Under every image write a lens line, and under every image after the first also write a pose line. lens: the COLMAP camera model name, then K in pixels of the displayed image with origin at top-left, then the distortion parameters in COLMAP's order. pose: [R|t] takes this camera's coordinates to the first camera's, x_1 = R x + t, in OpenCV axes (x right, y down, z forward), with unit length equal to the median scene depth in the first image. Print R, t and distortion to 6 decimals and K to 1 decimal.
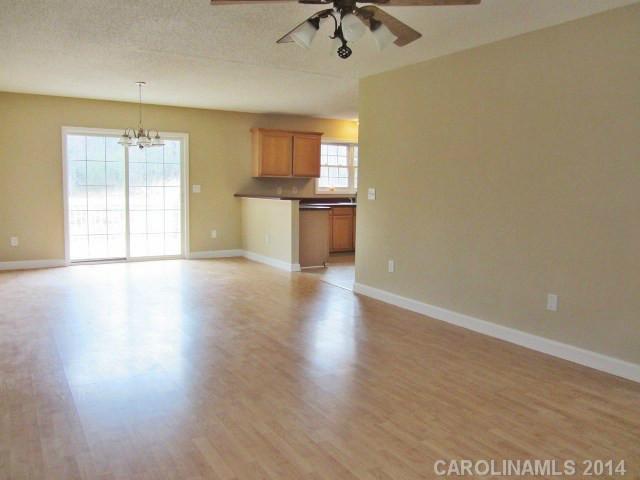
lens RADIAL K [[535.4, 0, 320.0], [0, 535.4, 240.0], [0, 0, 1]] dist [-0.037169, 0.002192]
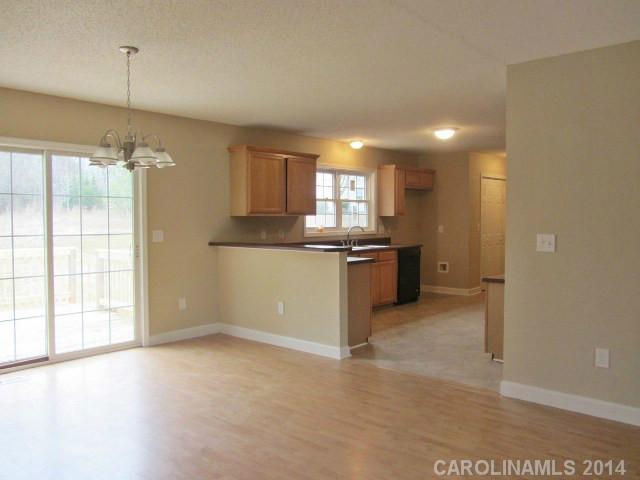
lens RADIAL K [[535.4, 0, 320.0], [0, 535.4, 240.0], [0, 0, 1]] dist [-0.037169, 0.002192]
pose [[0.952481, -0.031136, 0.303004, -0.235895], [0.049445, 0.997373, -0.052942, -0.046703], [-0.300559, 0.065408, 0.951518, 0.321451]]
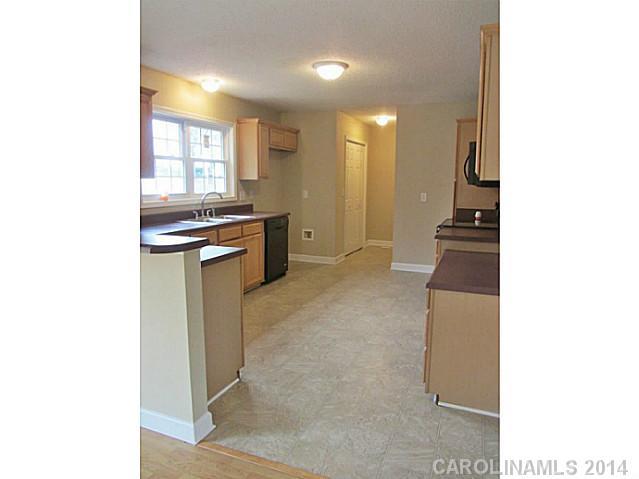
lens RADIAL K [[397.5, 0, 319.5], [0, 397.5, 239.5], [0, 0, 1]] dist [-0.004187, -0.000060]
pose [[0.800319, -0.096687, 0.591727, -0.114787], [0.065364, 0.995100, 0.074192, -0.081049], [-0.596001, -0.020700, 0.802717, 0.634698]]
